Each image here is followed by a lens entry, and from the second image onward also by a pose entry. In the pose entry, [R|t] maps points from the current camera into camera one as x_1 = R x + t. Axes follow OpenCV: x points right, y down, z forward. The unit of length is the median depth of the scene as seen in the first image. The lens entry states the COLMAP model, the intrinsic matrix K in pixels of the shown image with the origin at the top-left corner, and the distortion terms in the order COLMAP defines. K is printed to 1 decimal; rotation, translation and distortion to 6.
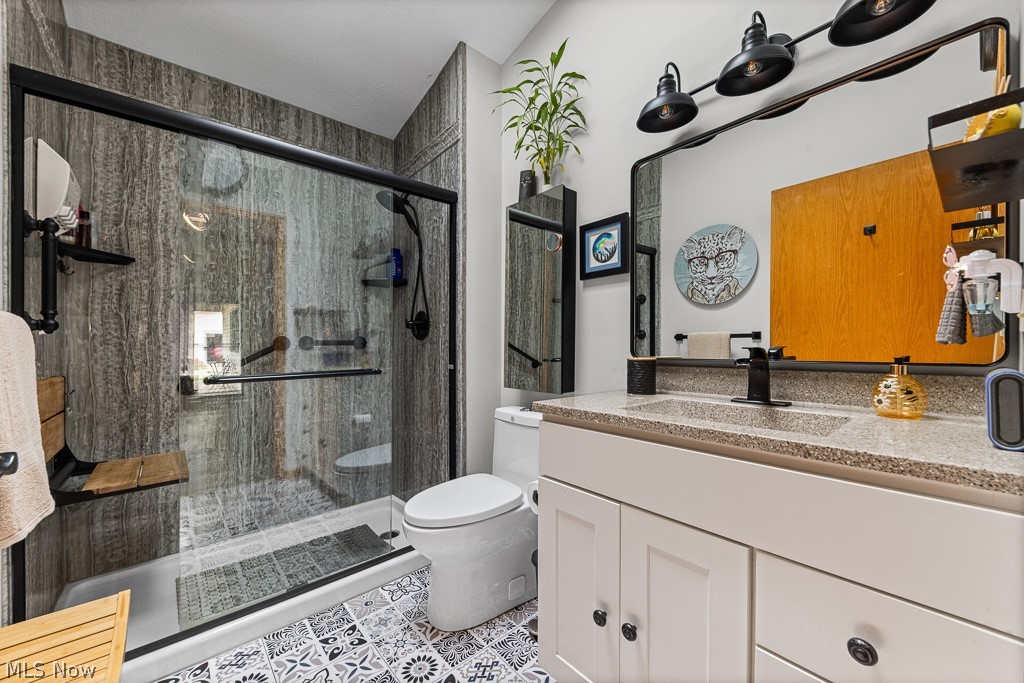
lens RADIAL K [[396.1, 0, 512.0], [0, 396.1, 341.5], [0, 0, 1]] dist [0.014487, -0.006594]
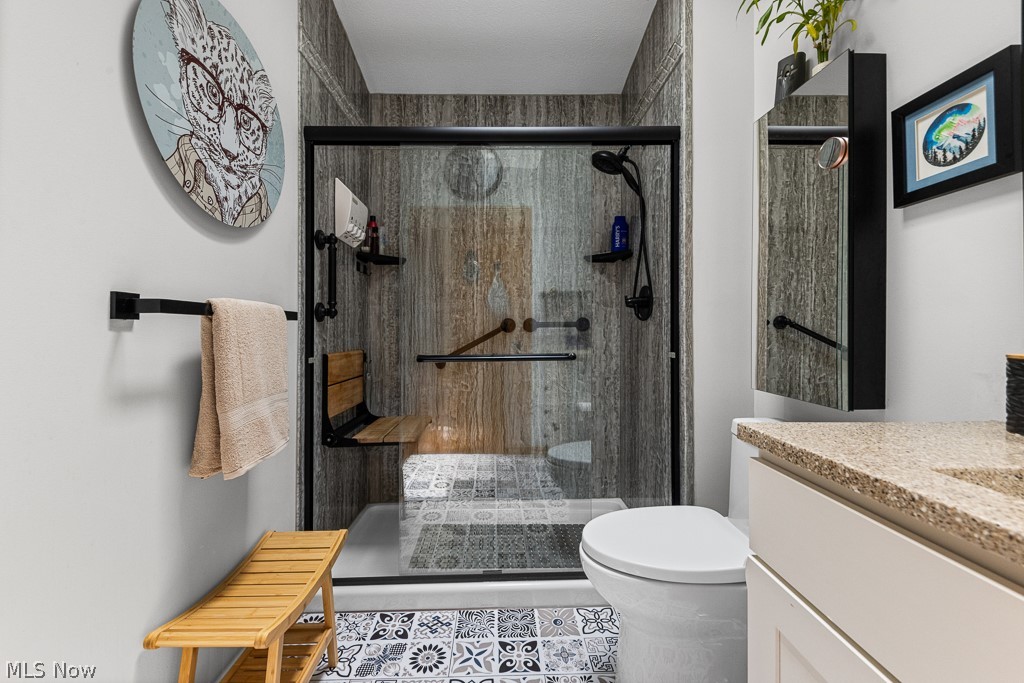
lens RADIAL K [[405.7, 0, 507.5], [0, 405.7, 321.6], [0, 0, 1]] dist [0.015513, -0.008029]
pose [[0.765143, -0.009966, -0.643783, 0.114102], [0.007004, 0.999950, -0.007155, 0.002876], [0.643822, 0.000965, 0.765175, 0.199864]]
